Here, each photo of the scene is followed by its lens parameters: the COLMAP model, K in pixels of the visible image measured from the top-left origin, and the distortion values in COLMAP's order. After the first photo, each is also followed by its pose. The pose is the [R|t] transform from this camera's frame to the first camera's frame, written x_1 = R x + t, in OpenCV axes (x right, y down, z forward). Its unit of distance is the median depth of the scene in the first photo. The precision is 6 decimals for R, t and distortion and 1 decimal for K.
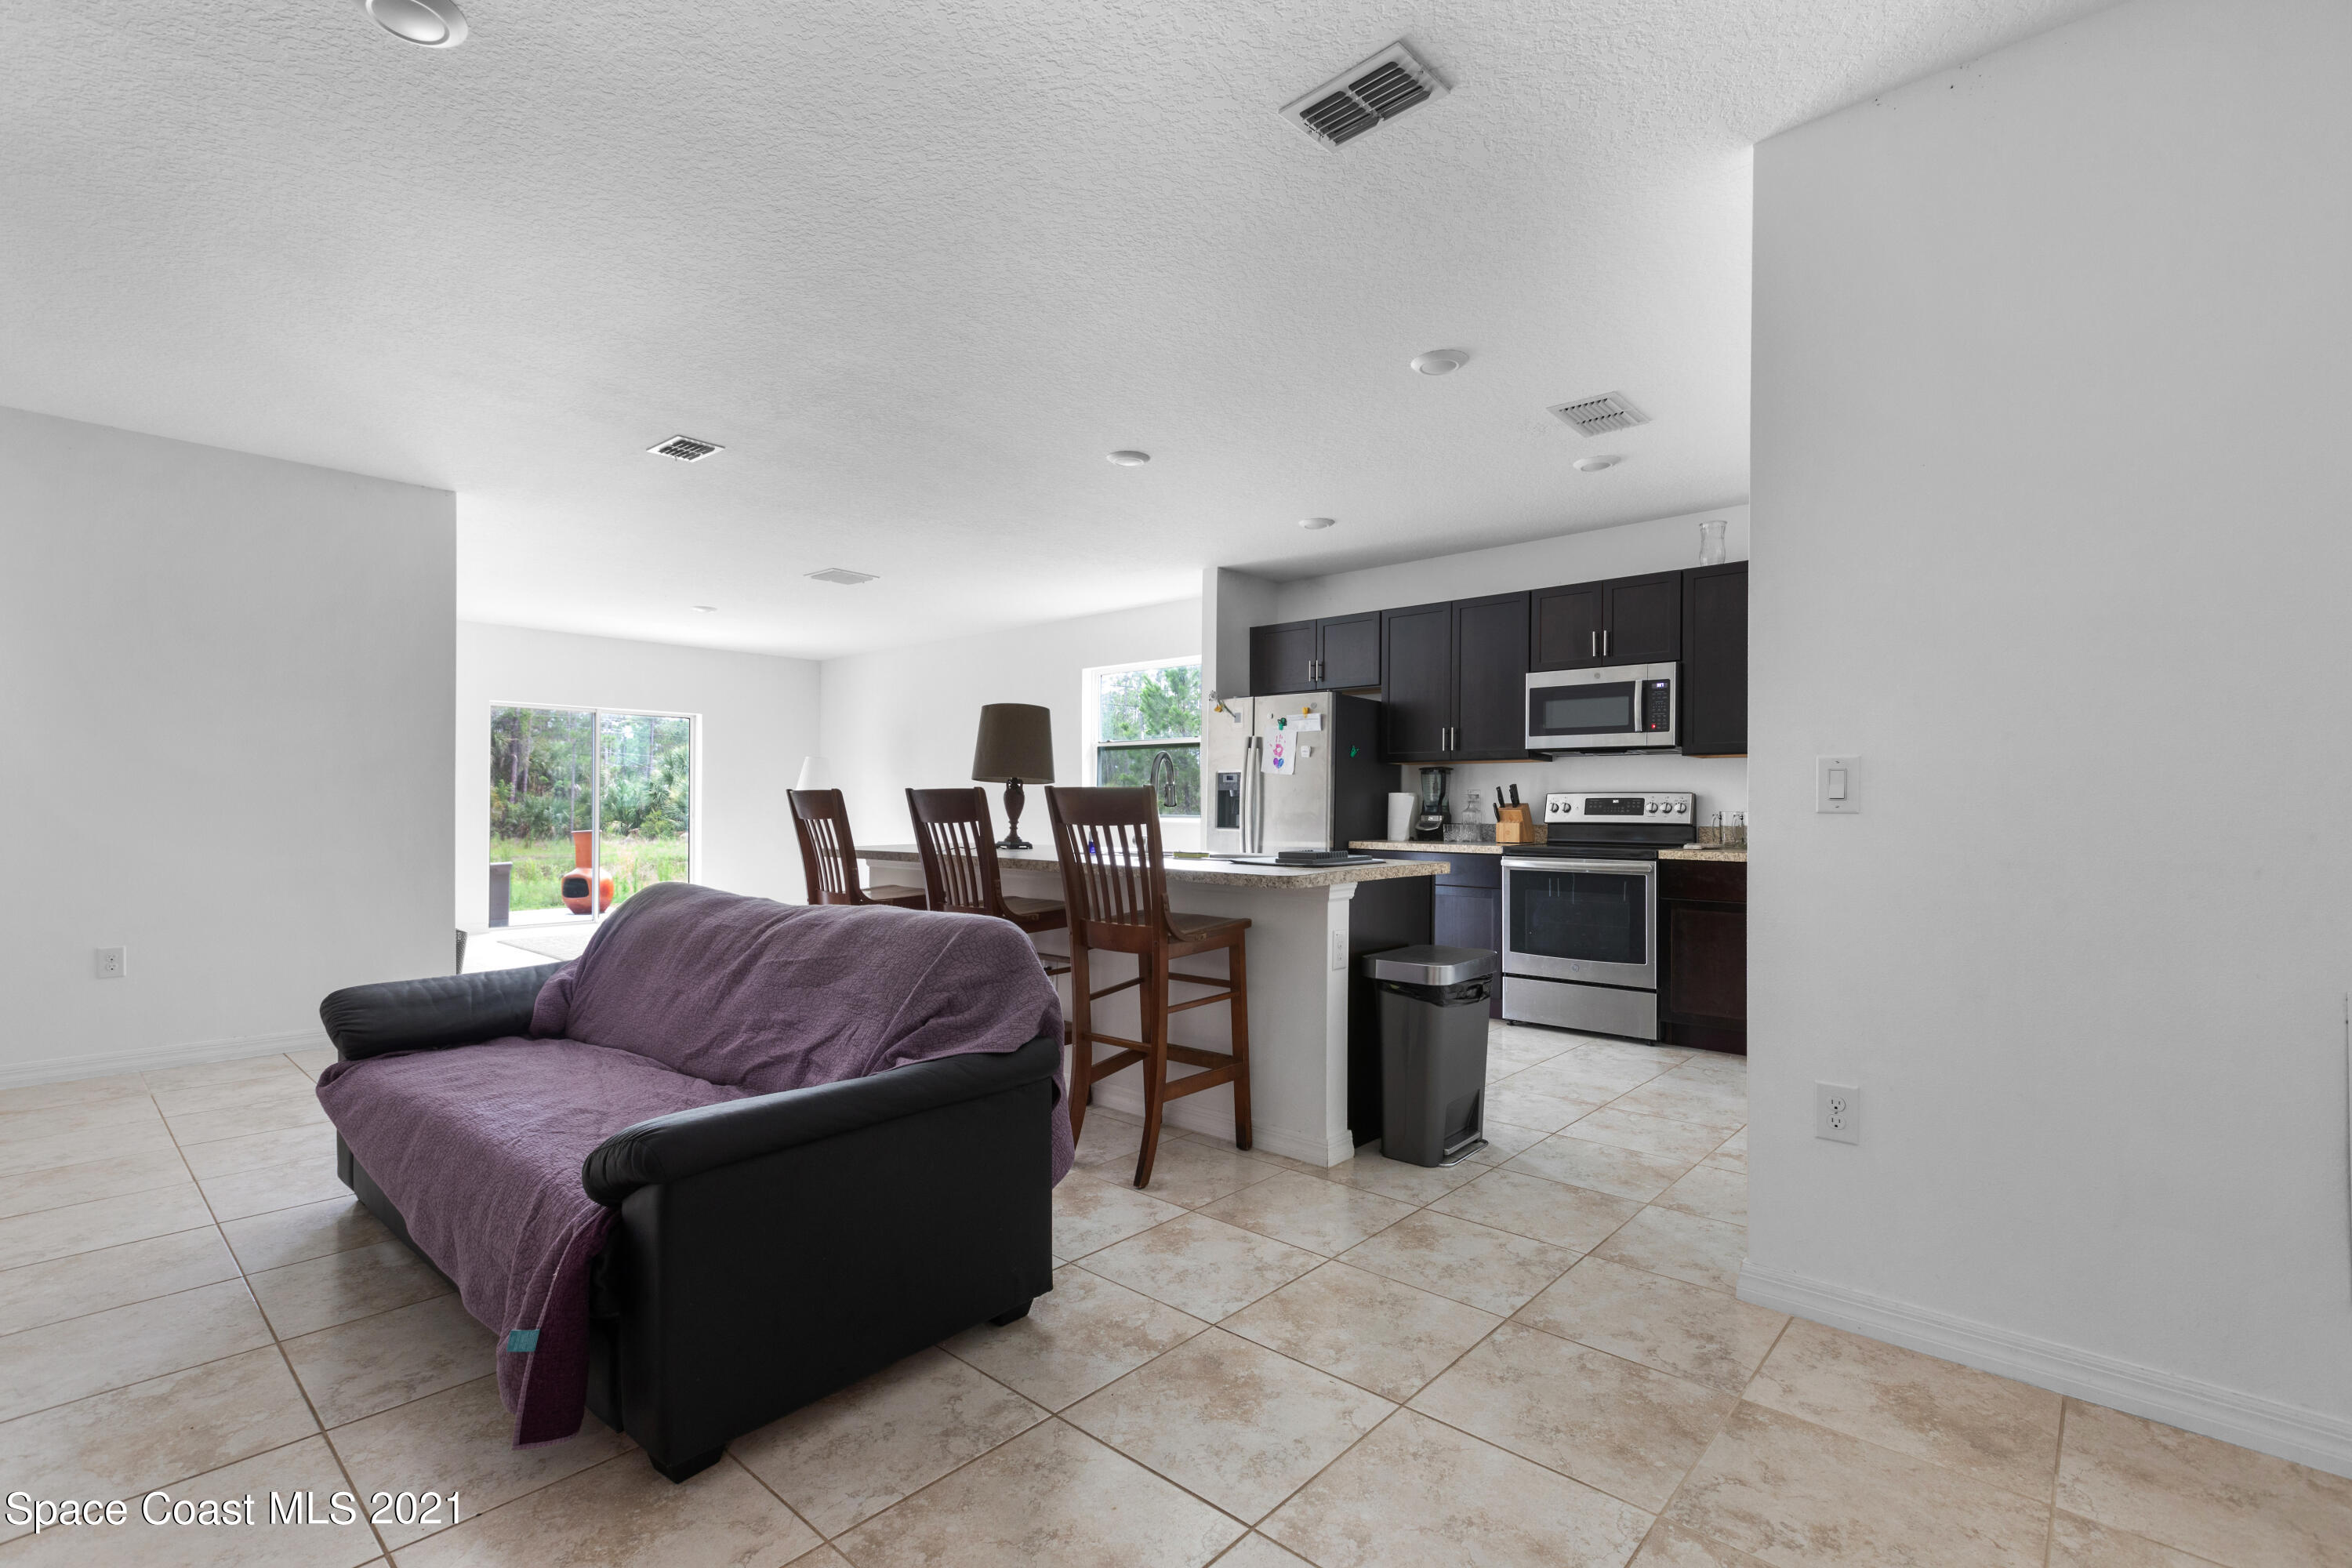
lens RADIAL K [[1059.7, 0, 1193.6], [0, 1059.7, 803.8], [0, 0, 1]] dist [0.005390, -0.001810]
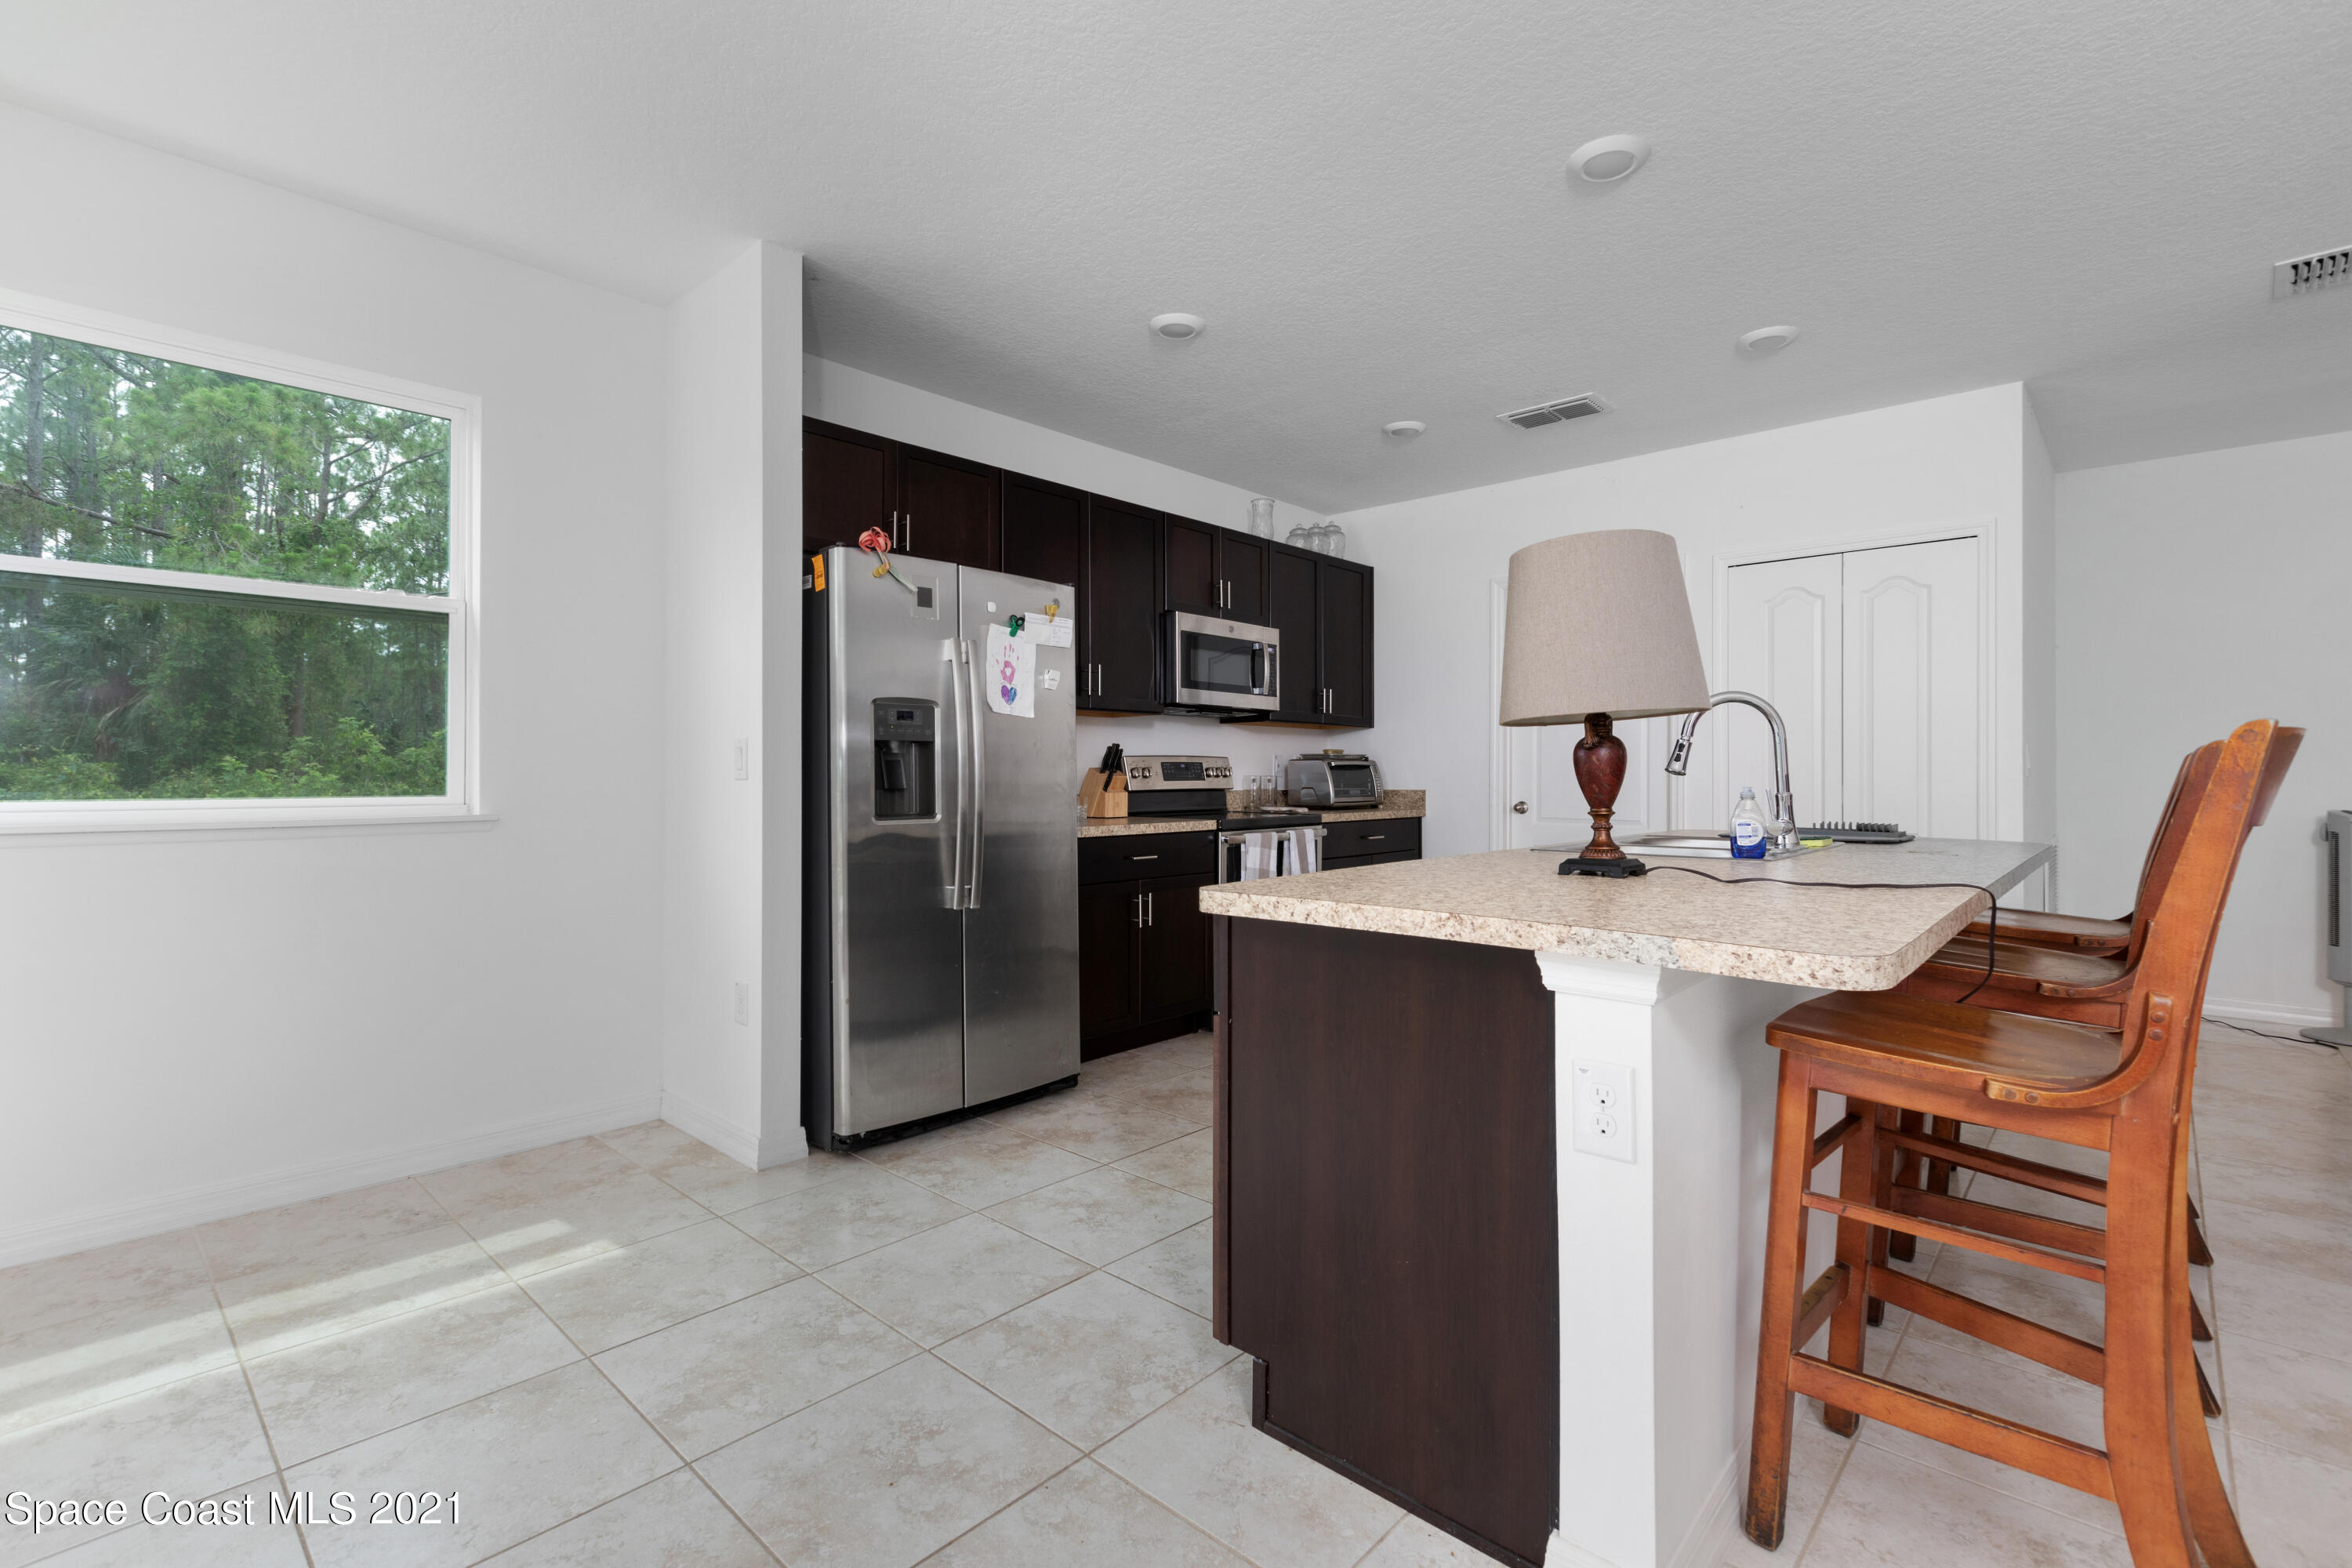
lens RADIAL K [[1059.7, 0, 1160.5], [0, 1059.7, 756.1], [0, 0, 1]] dist [0.005390, -0.001810]
pose [[0.040494, 0.011444, 0.999114, -0.520228], [-0.004284, 0.999927, -0.011280, -0.000117], [-0.999171, -0.003823, 0.040540, 0.980447]]
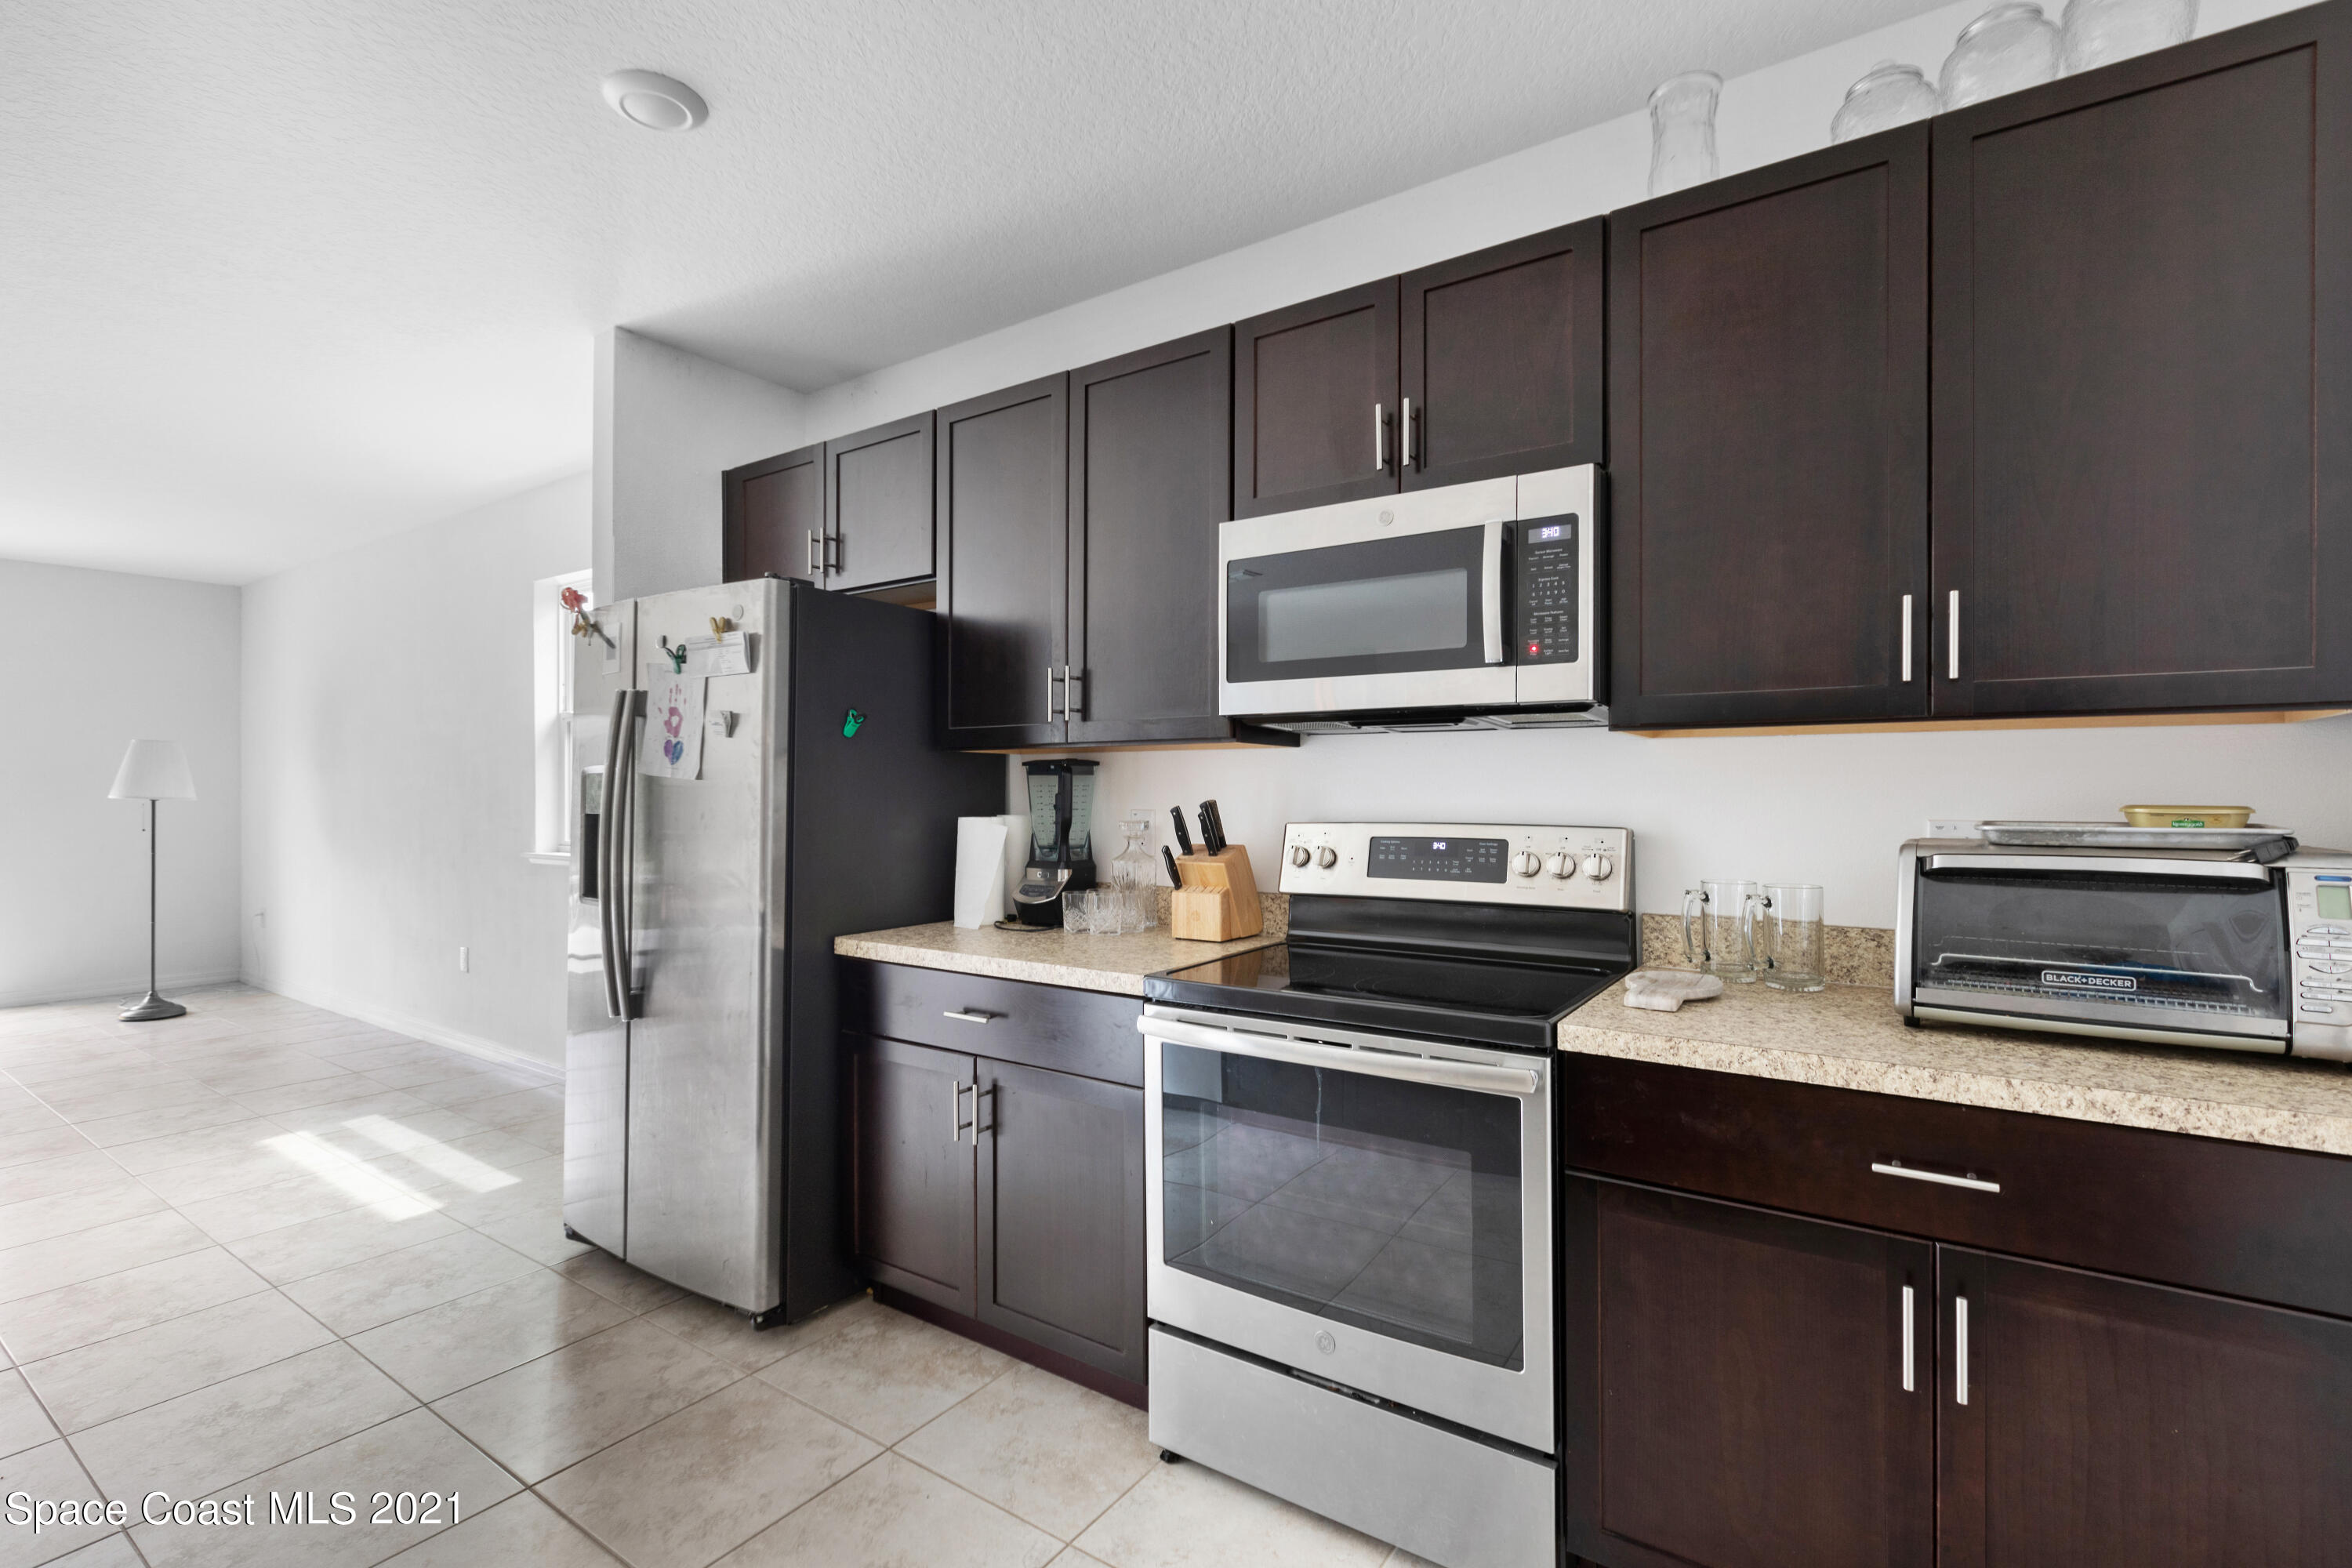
lens RADIAL K [[1059.7, 0, 1169.6], [0, 1059.7, 787.3], [0, 0, 1]] dist [0.005390, -0.001810]
pose [[0.994517, -0.008203, 0.104253, 0.254144], [0.007788, 0.999960, 0.004389, -0.026871], [-0.104285, -0.003553, 0.994541, 0.610051]]
